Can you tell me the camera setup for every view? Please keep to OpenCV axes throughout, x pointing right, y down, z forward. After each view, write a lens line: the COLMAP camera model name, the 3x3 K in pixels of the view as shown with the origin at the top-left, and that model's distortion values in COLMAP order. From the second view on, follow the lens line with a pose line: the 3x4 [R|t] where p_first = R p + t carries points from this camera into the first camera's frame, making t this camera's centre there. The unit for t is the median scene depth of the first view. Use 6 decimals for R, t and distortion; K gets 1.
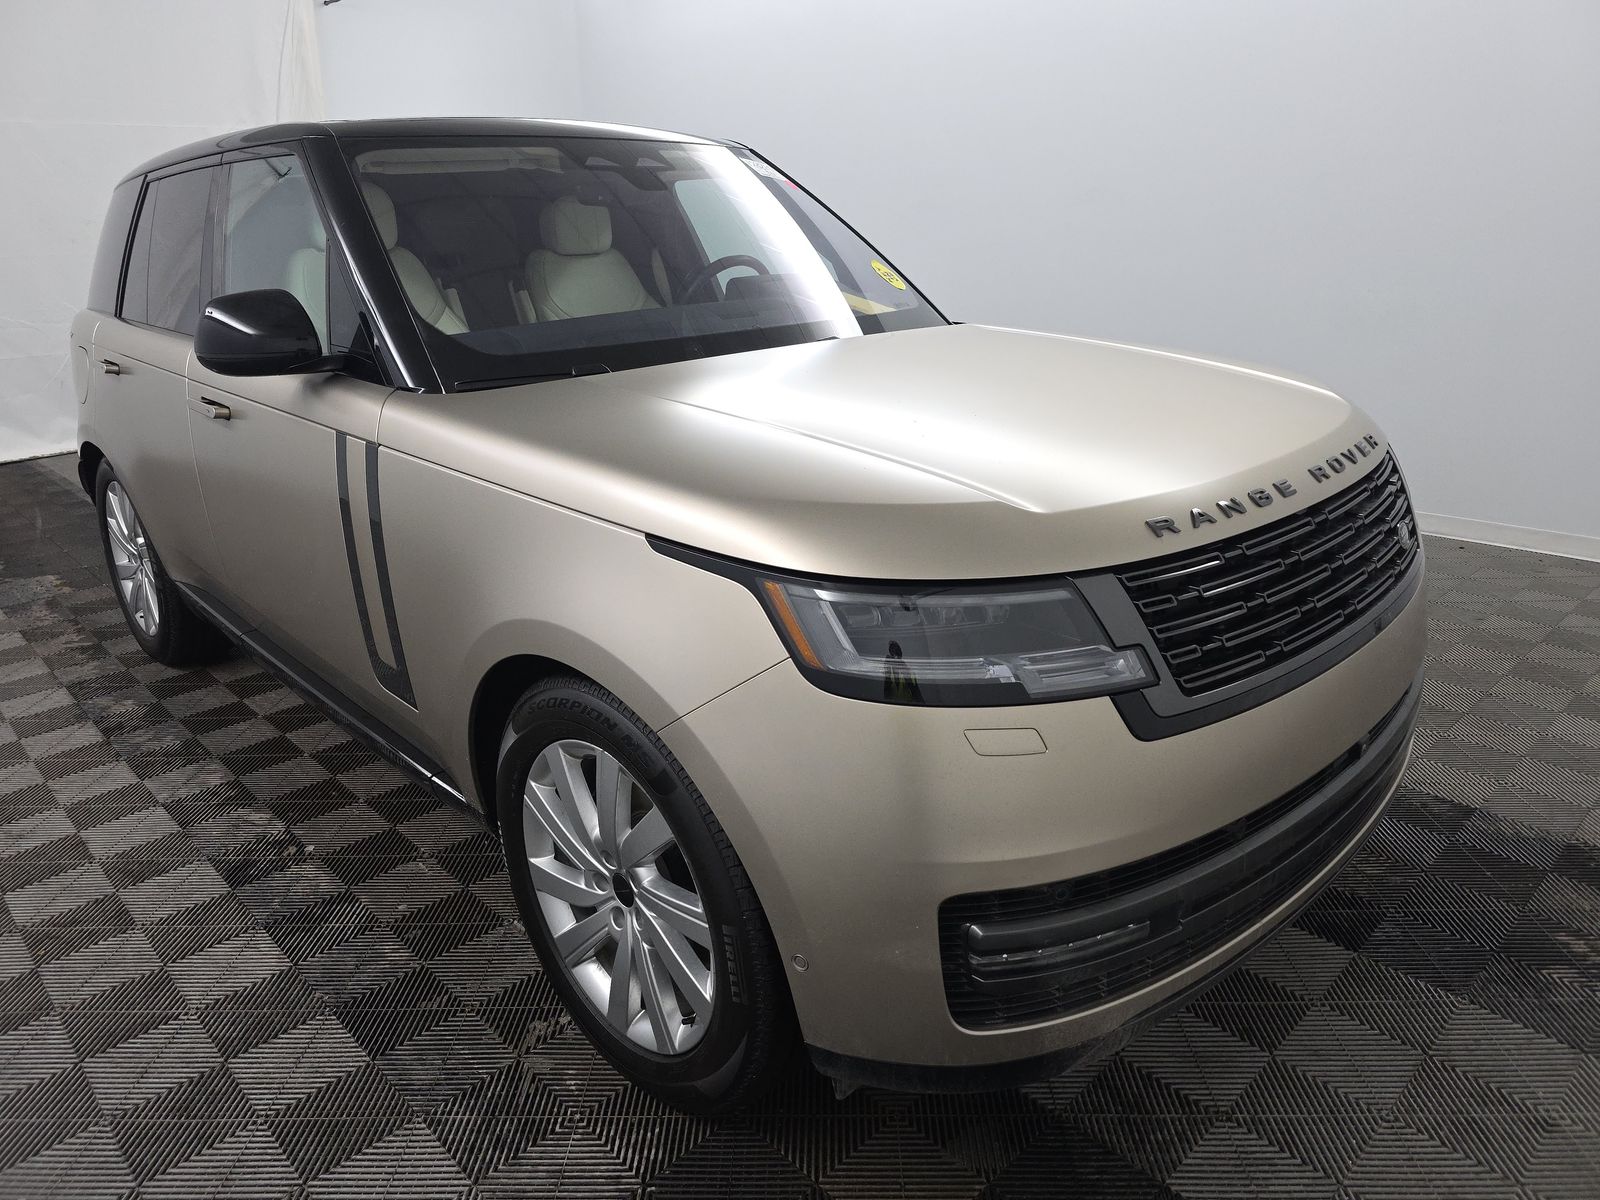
lens RADIAL K [[1099.5, 0, 800.0], [0, 1099.5, 600.0], [0, 0, 1]] dist [-0.019888, 0.000402]
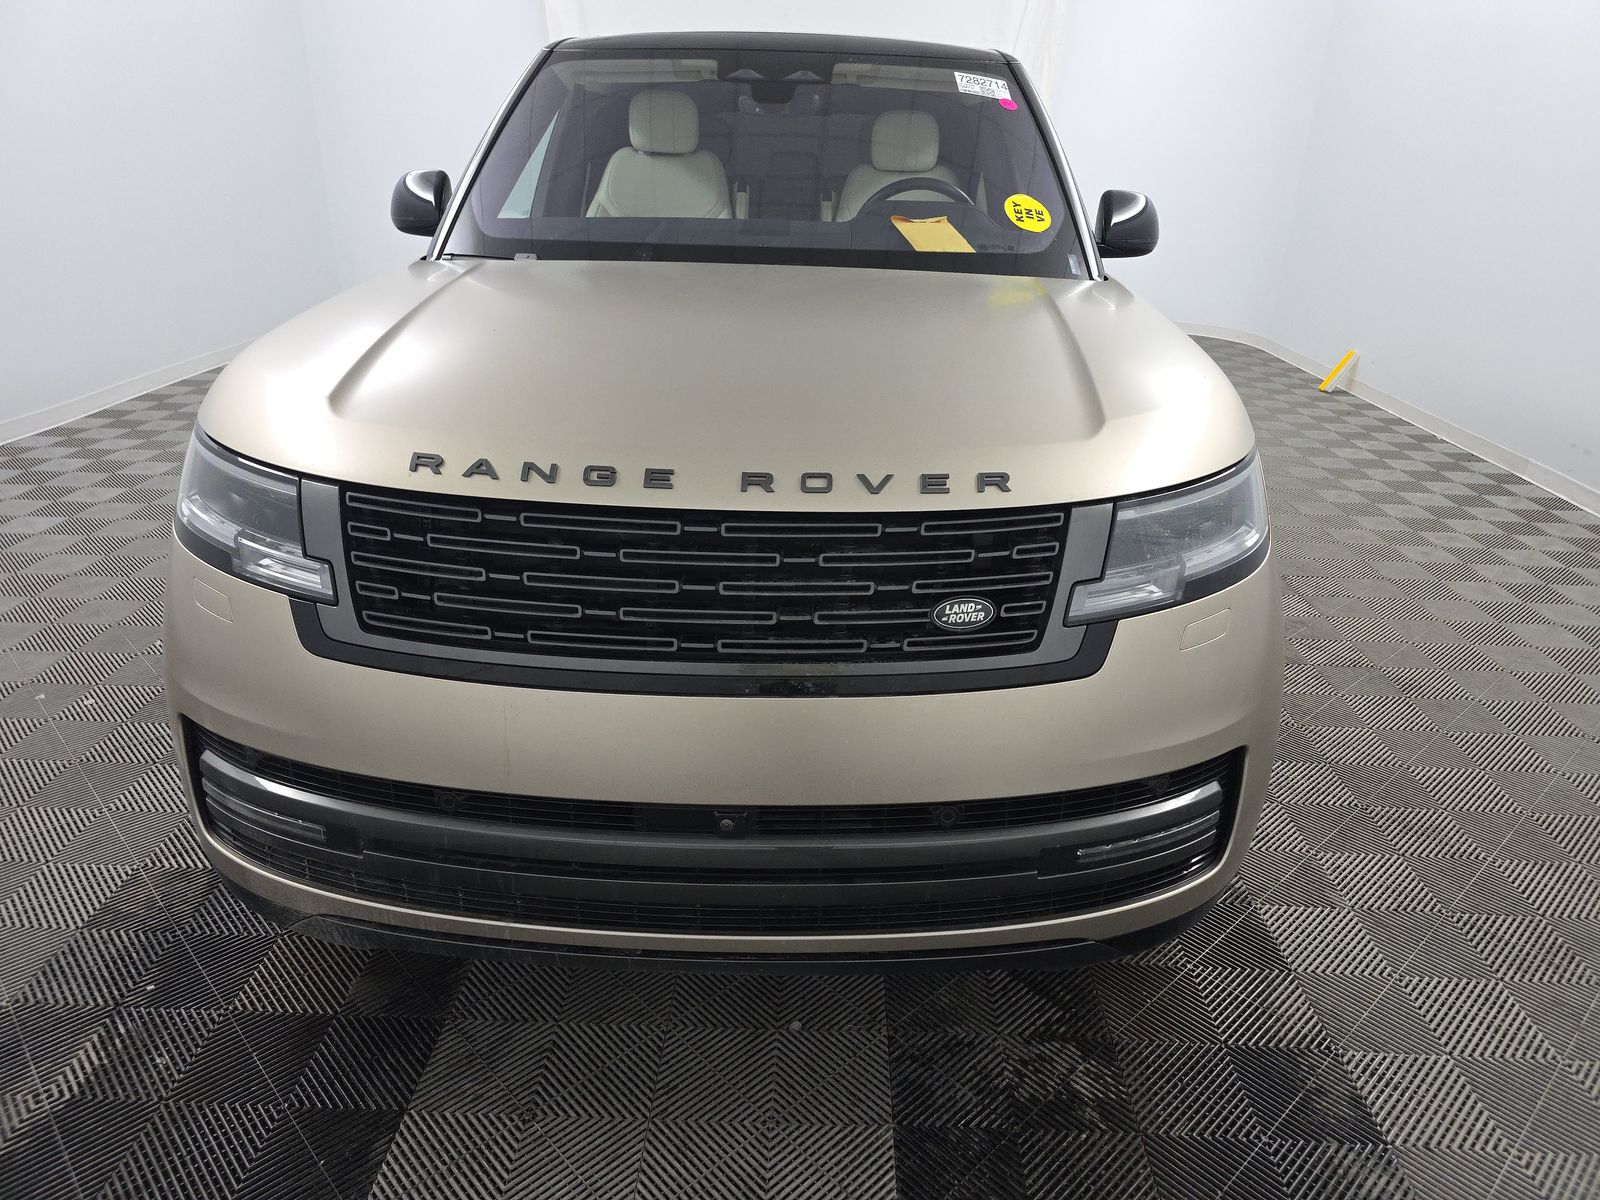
lens RADIAL K [[1099.5, 0, 800.0], [0, 1099.5, 600.0], [0, 0, 1]] dist [-0.019888, 0.000402]
pose [[0.704036, 0.326438, -0.630691, 1.178829], [-0.284099, 0.943395, 0.171152, -0.206413], [0.650862, 0.058681, 0.756925, 0.489239]]
